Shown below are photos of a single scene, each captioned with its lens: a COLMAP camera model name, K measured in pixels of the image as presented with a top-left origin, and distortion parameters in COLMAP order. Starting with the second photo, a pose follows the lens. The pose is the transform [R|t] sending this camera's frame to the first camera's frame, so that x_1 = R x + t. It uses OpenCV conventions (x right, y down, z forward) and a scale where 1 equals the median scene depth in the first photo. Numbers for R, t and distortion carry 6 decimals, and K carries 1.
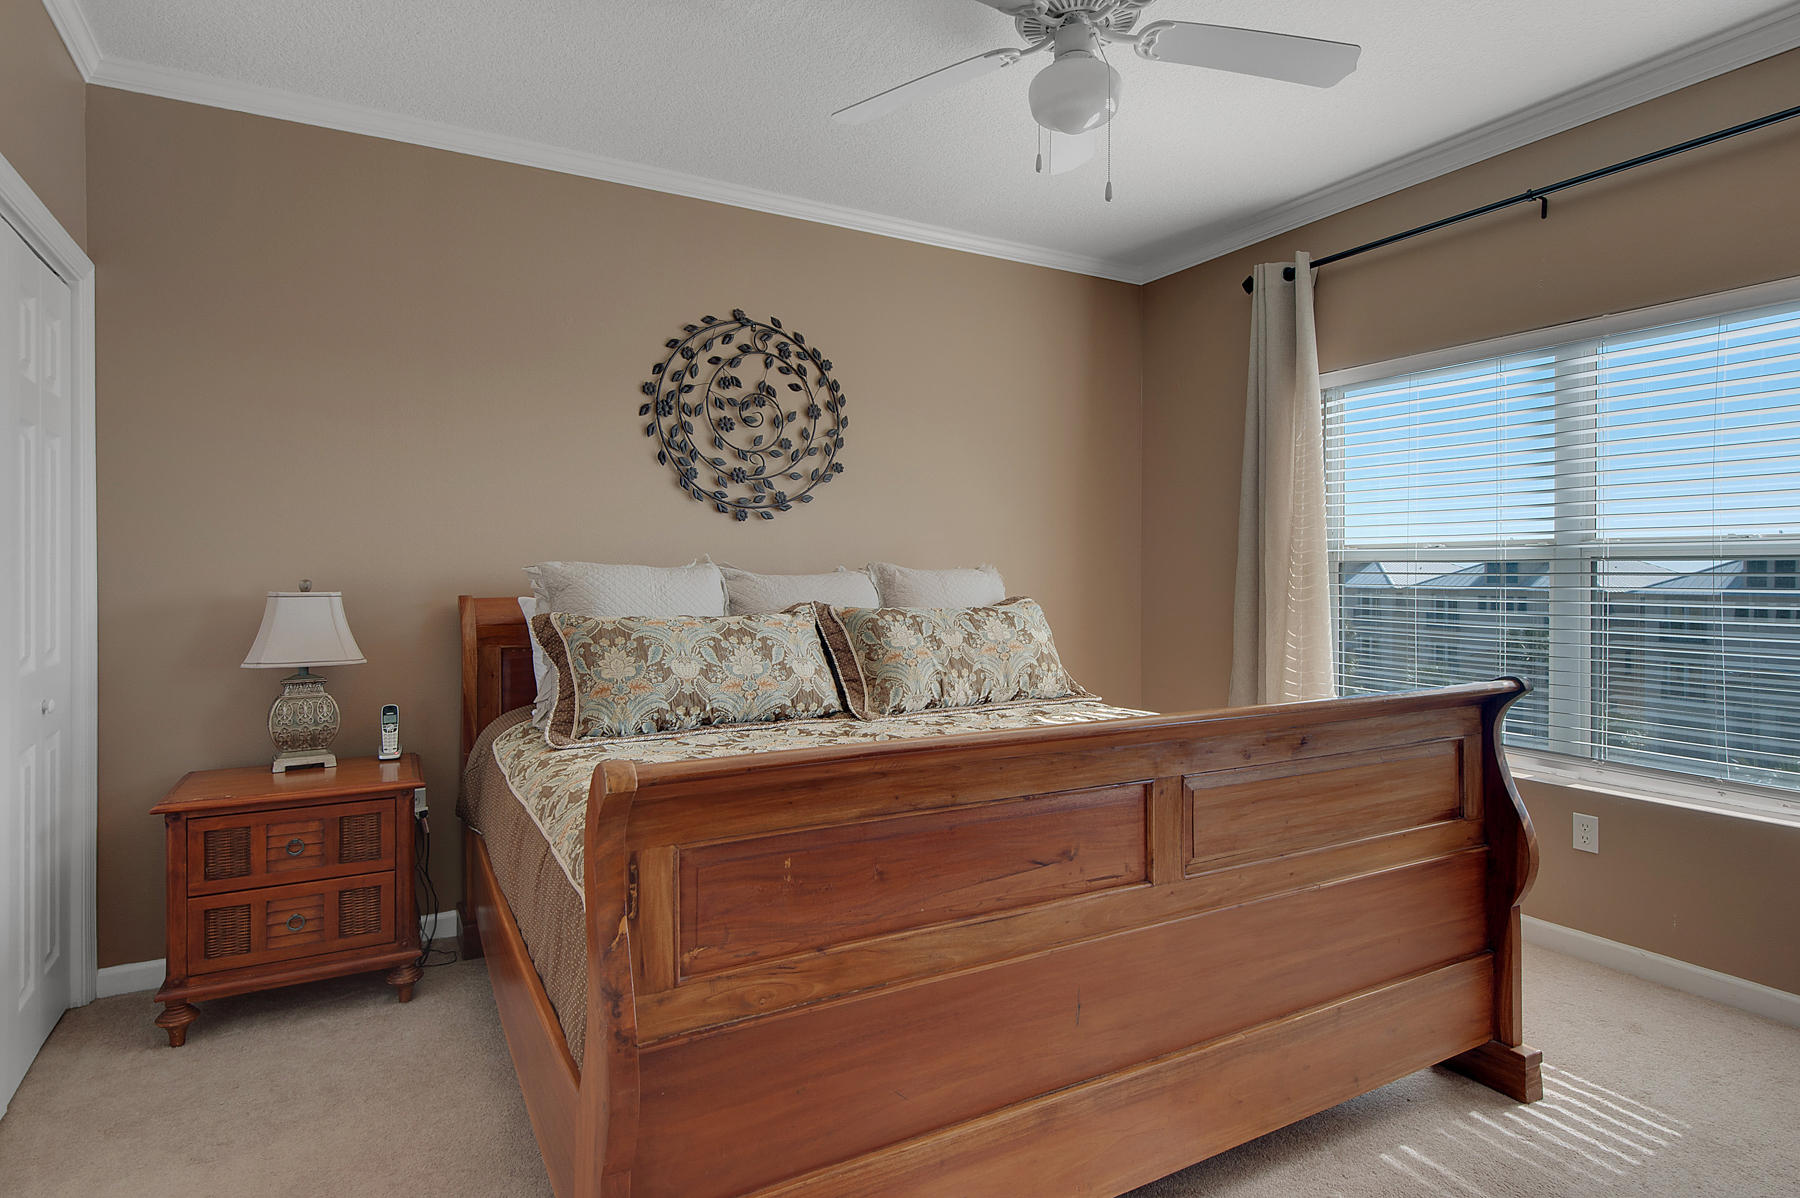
lens RADIAL K [[959.0, 0, 902.6], [0, 959.0, 582.9], [0, 0, 1]] dist [0.024375, -0.000076]
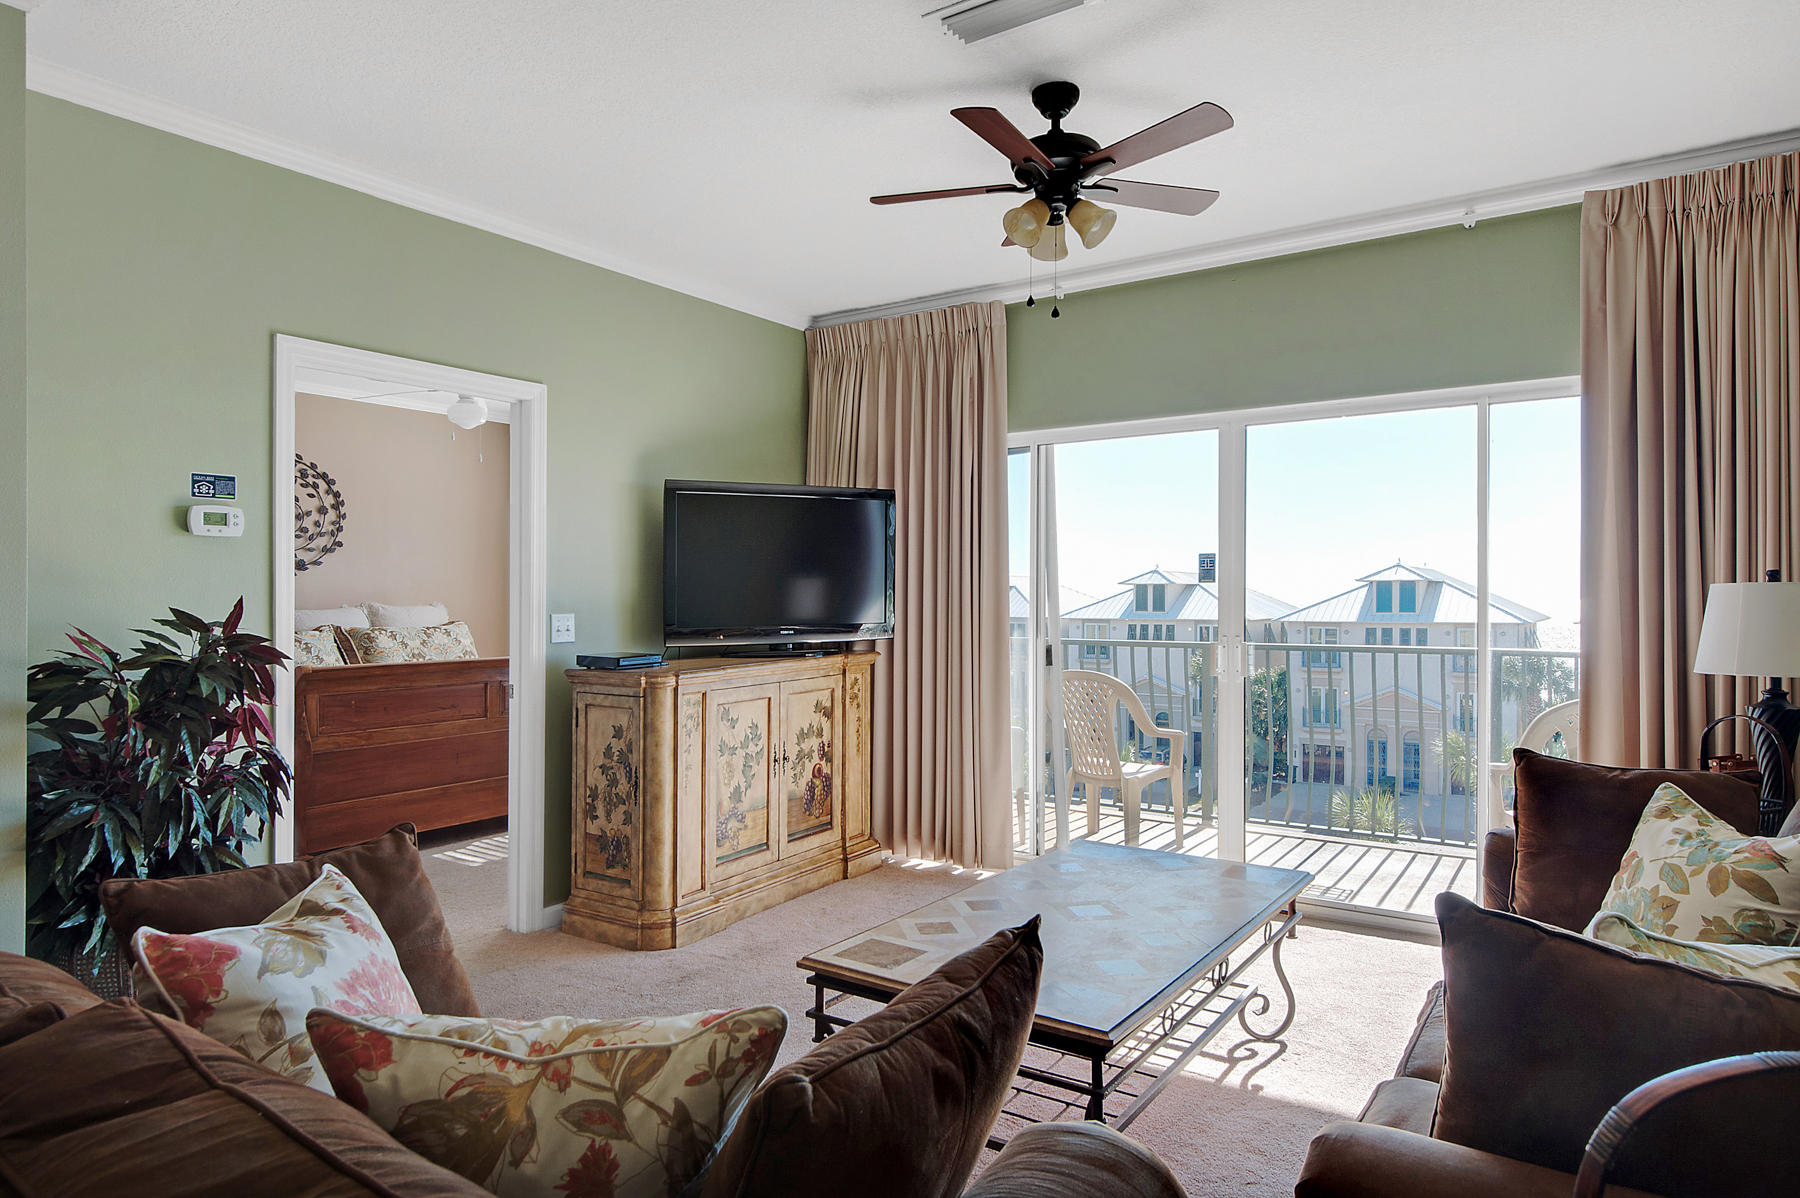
lens RADIAL K [[1097.5, 0, 911.0], [0, 1097.5, 584.2], [0, 0, 1]] dist [-0.006412, -0.001703]
pose [[0.892627, 0.003220, 0.450785, -0.041342], [0.007708, 0.999719, -0.022404, -0.001351], [-0.450730, 0.023473, 0.892351, -1.180790]]
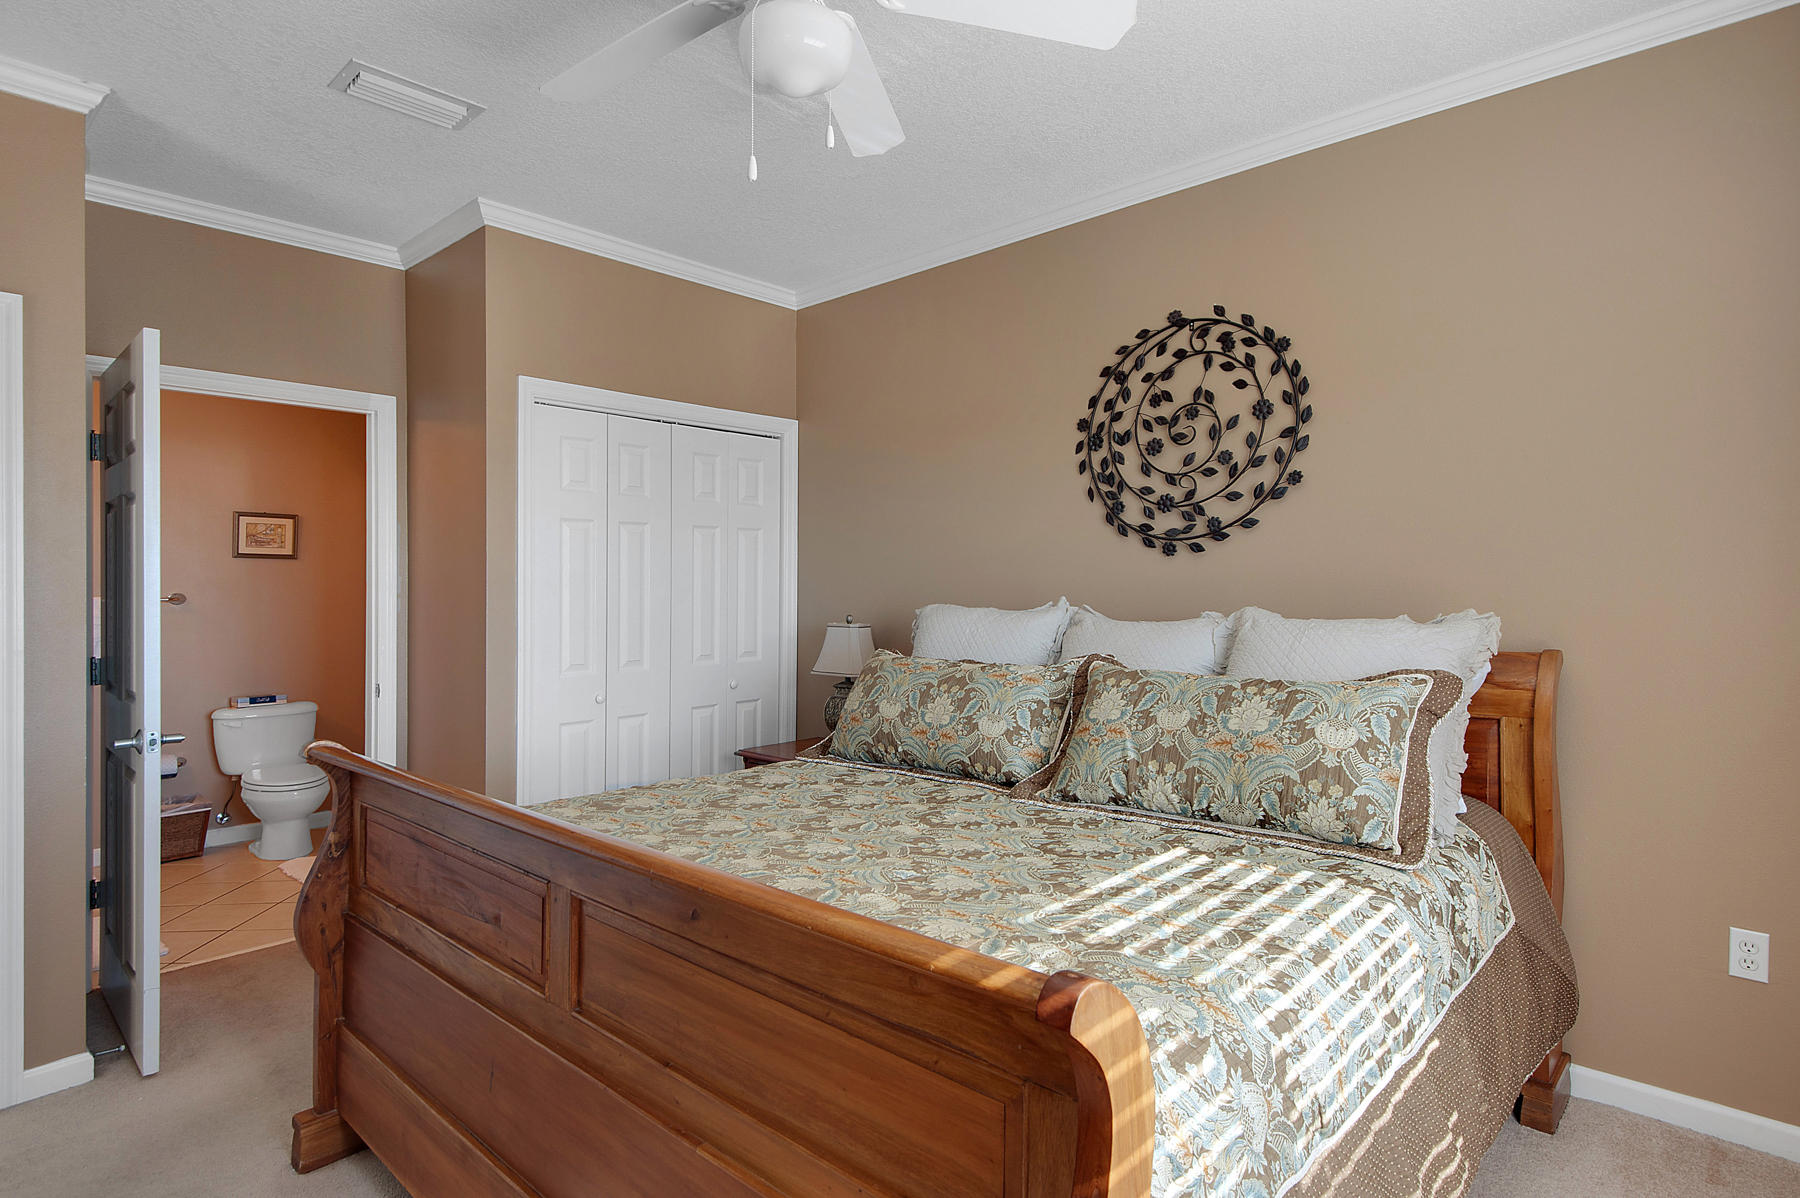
lens RADIAL K [[959.0, 0, 900.6], [0, 959.0, 595.2], [0, 0, 1]] dist [0.024375, -0.000076]
pose [[0.303122, 0.007505, -0.952922, 0.584975], [-0.007627, 0.999956, 0.005449, -0.031867], [0.952921, 0.005616, 0.303166, 0.507107]]
